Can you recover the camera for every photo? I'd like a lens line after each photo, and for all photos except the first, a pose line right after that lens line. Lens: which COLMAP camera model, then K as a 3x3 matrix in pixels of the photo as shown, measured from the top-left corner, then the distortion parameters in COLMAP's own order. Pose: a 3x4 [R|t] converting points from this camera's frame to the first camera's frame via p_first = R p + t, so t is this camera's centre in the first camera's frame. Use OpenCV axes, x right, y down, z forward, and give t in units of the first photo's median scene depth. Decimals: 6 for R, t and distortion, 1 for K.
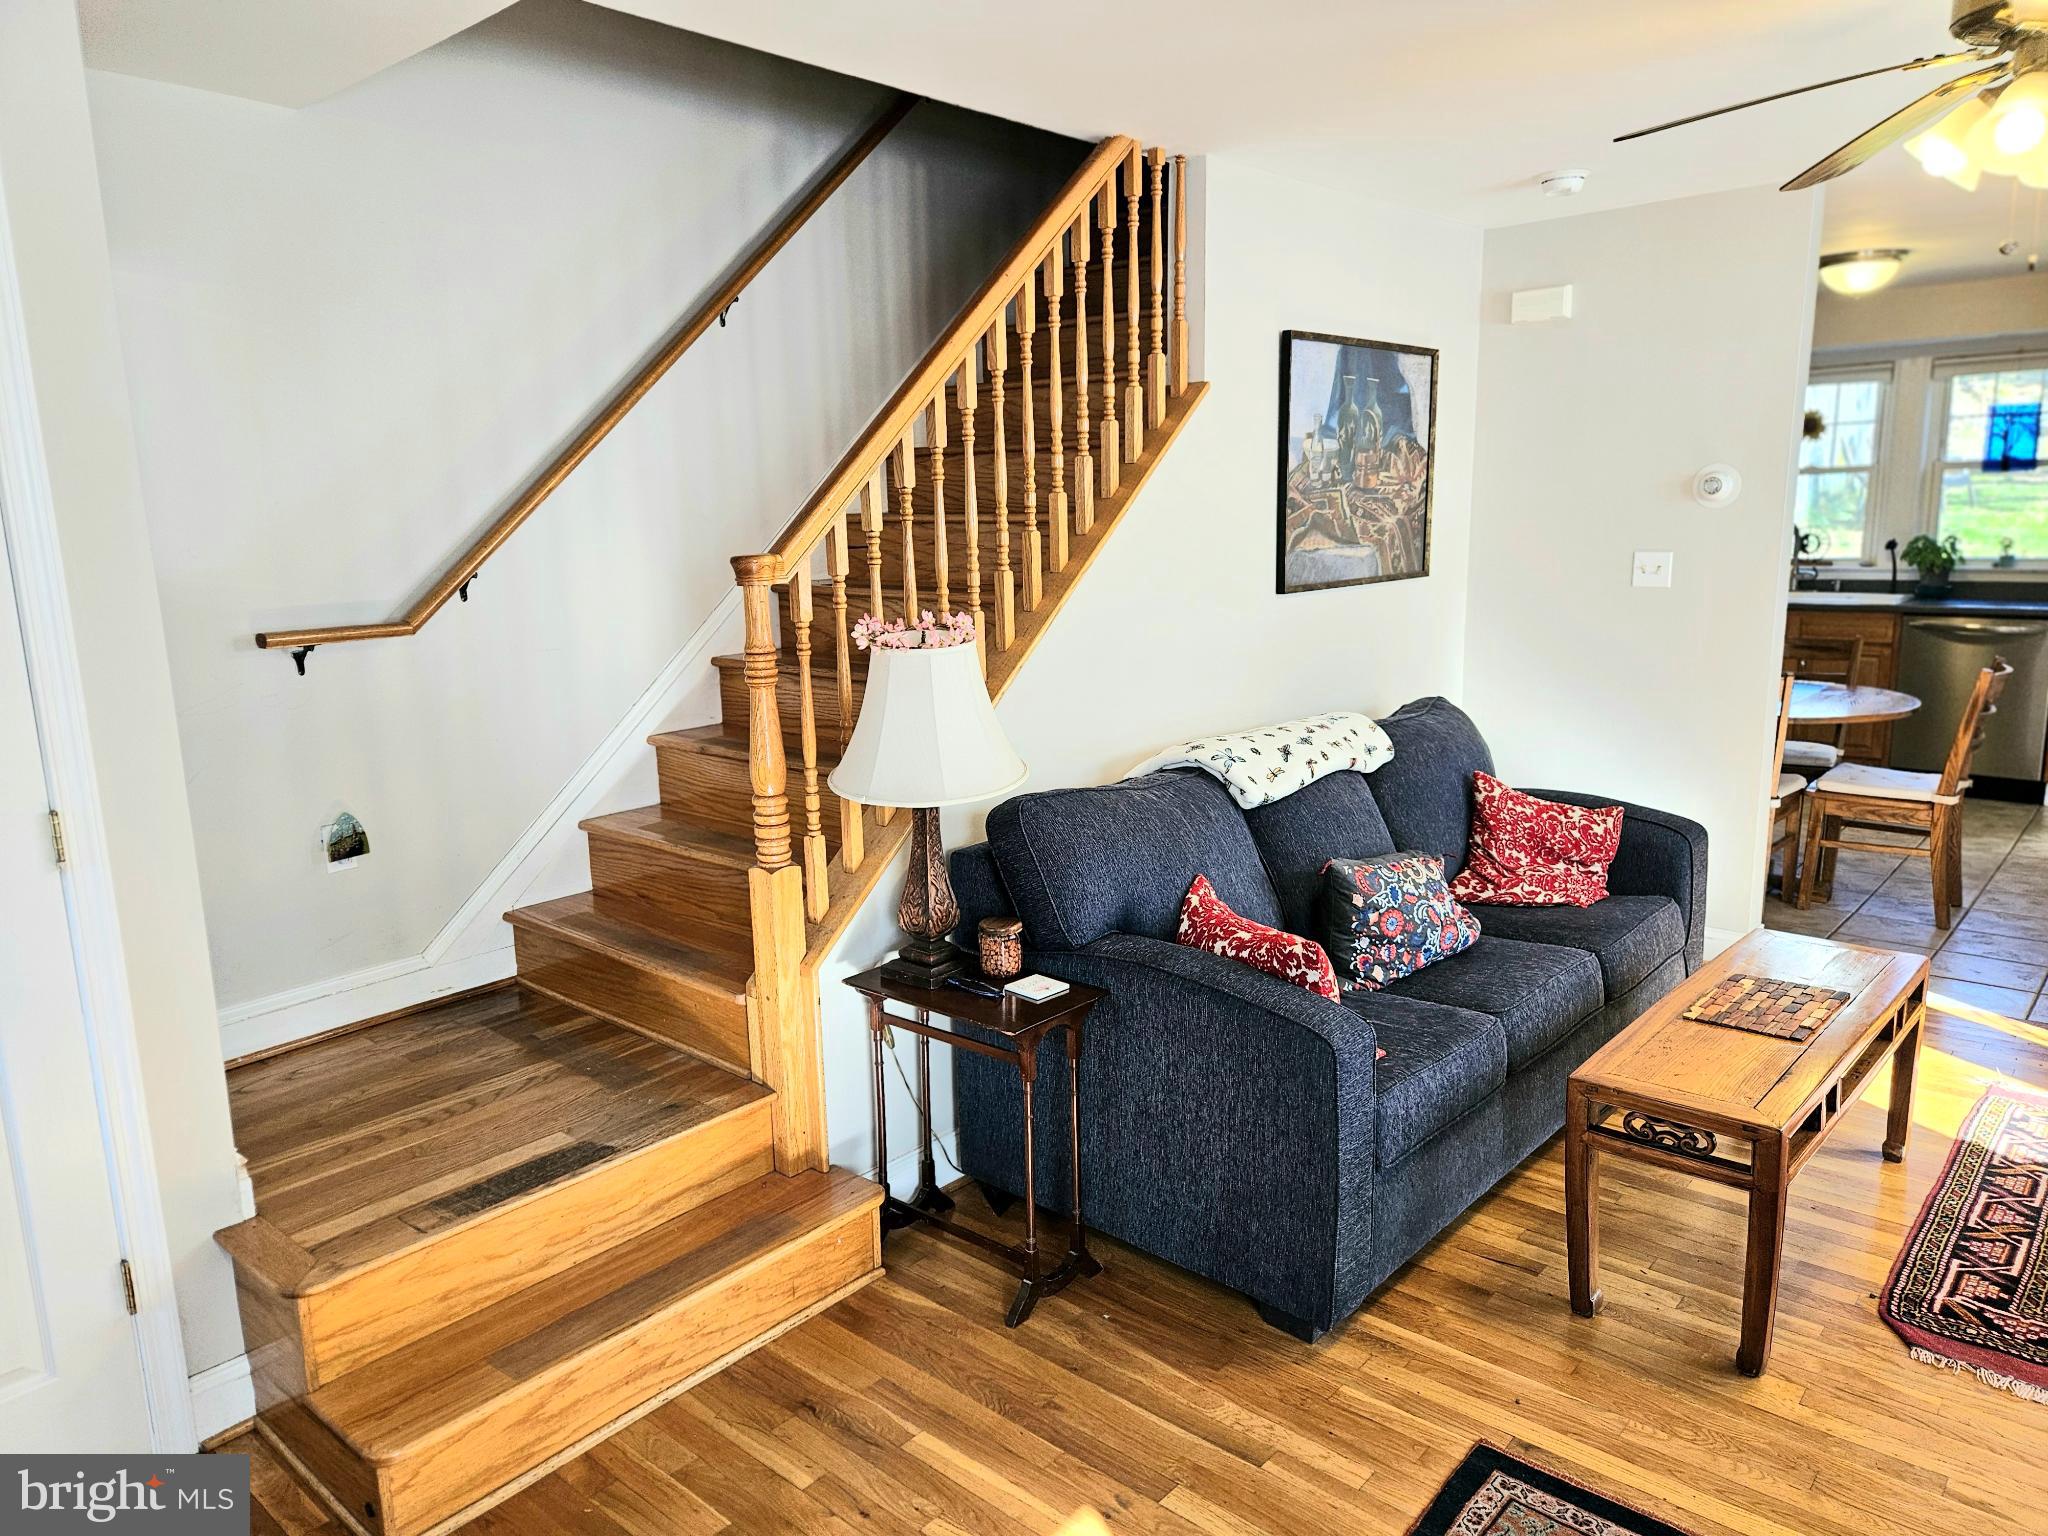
lens RADIAL K [[1371.3, 0, 1024.0], [0, 1371.3, 768.0], [0, 0, 1]] dist [0.002921, 0.000066]
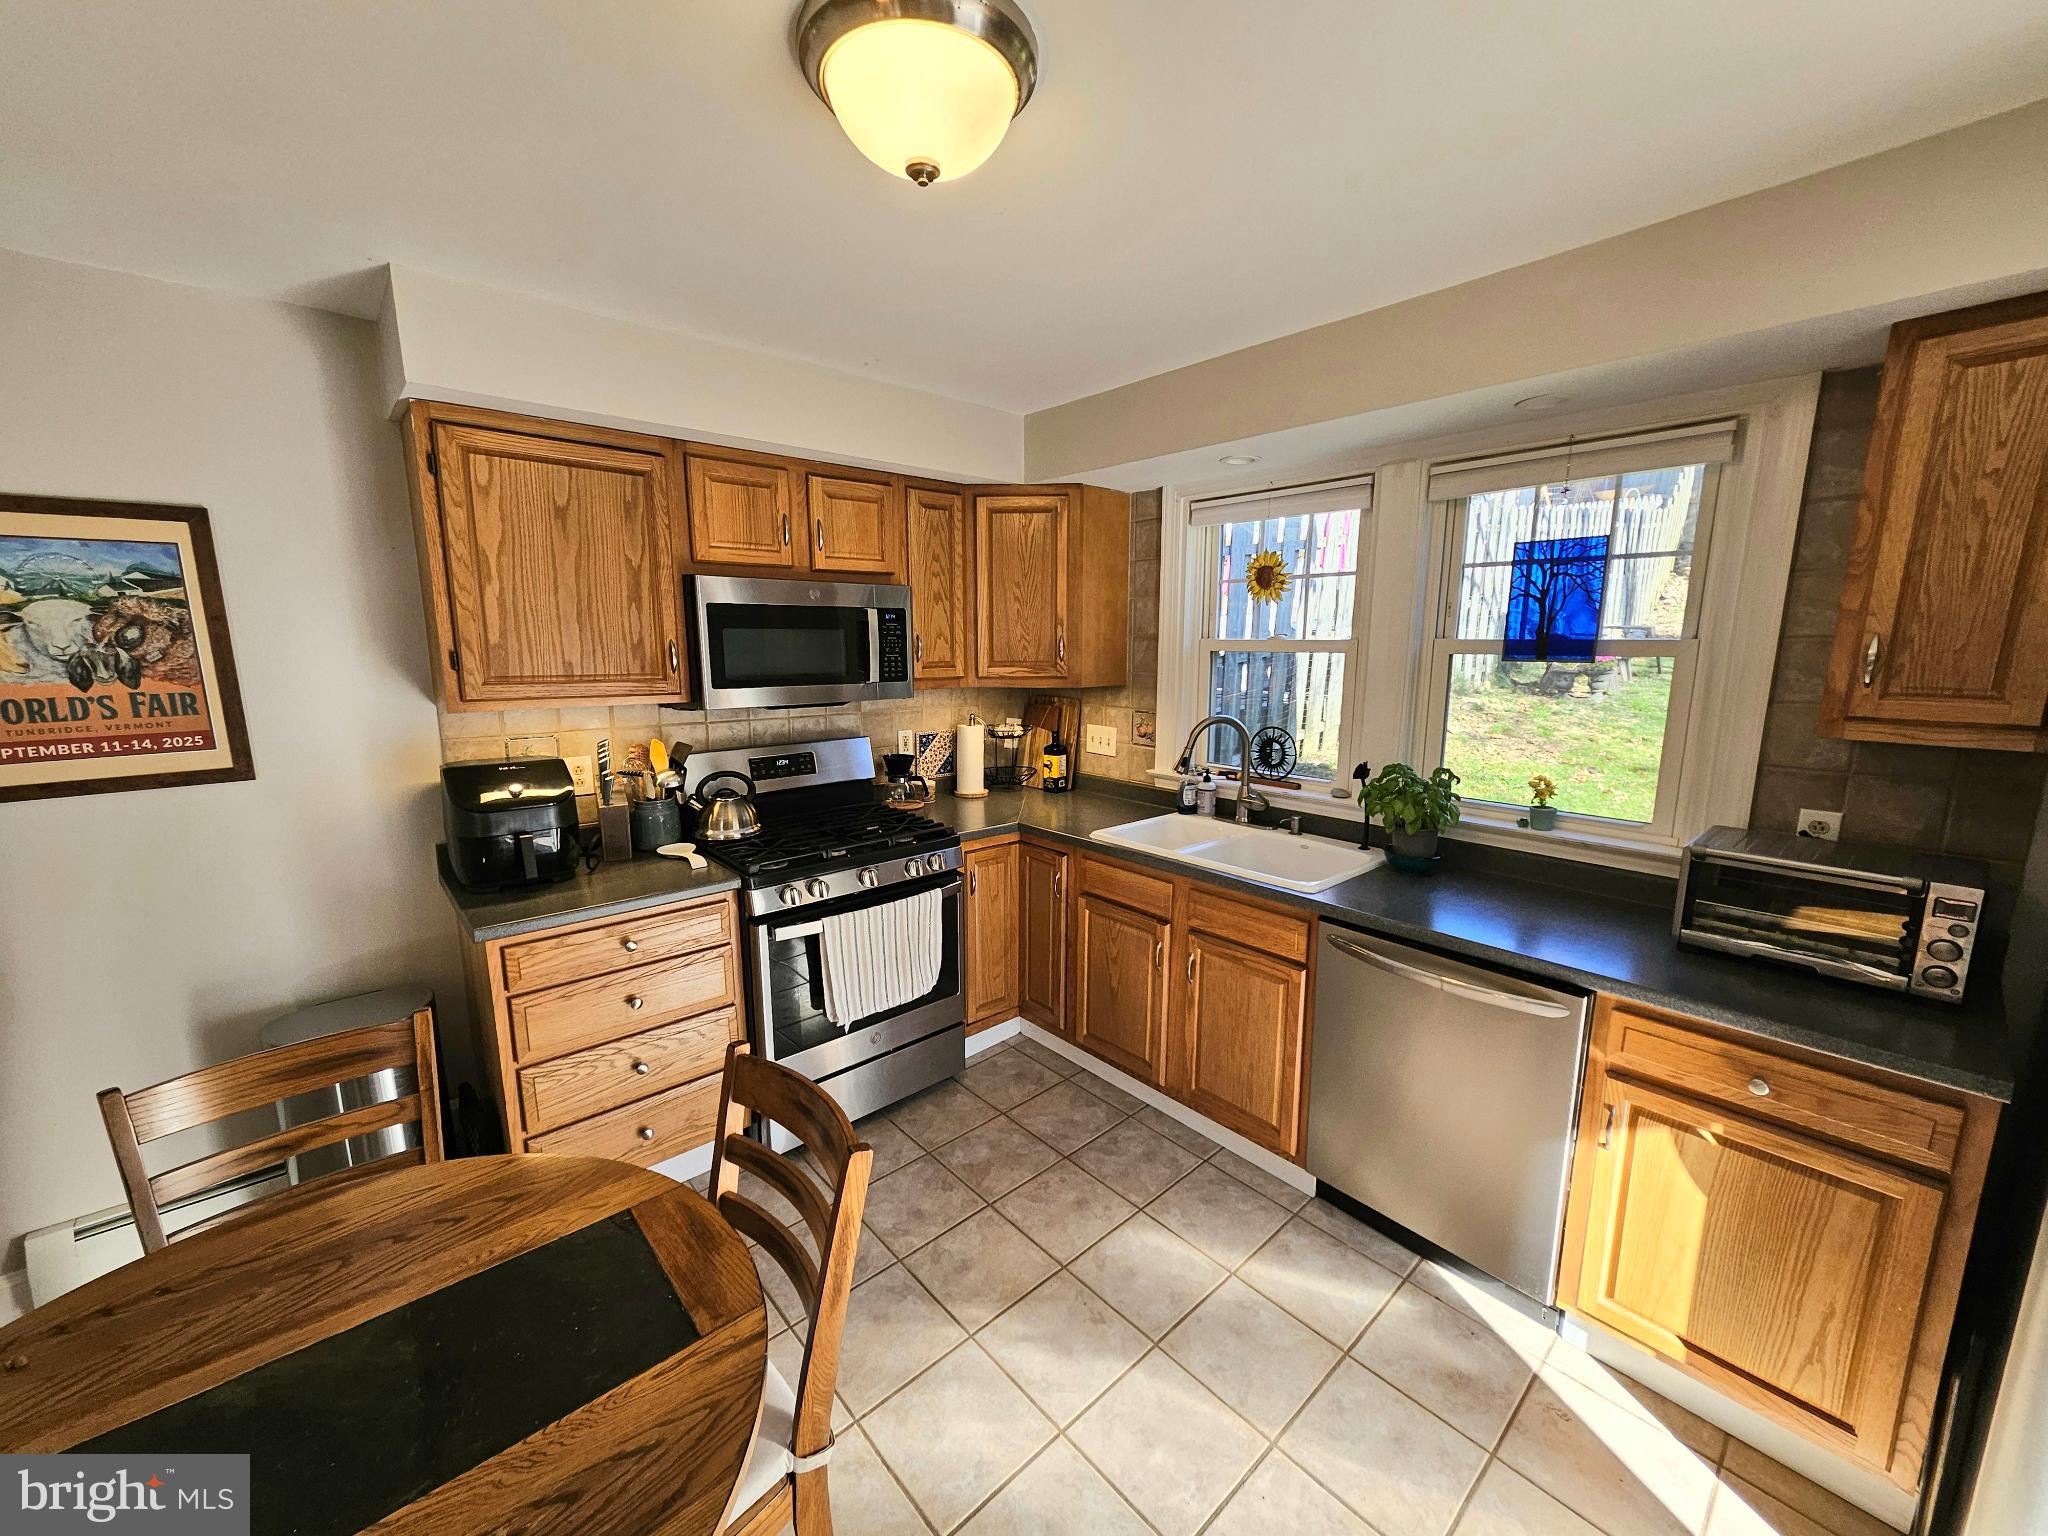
lens RADIAL K [[792.8, 0, 1026.4], [0, 792.8, 776.0], [0, 0, 1]] dist [0.001548, -0.000501]
pose [[0.991700, 0.046068, -0.120037, 0.533956], [-0.047875, 0.998779, -0.012209, -0.151118], [0.119328, 0.017854, 0.992694, 0.638746]]
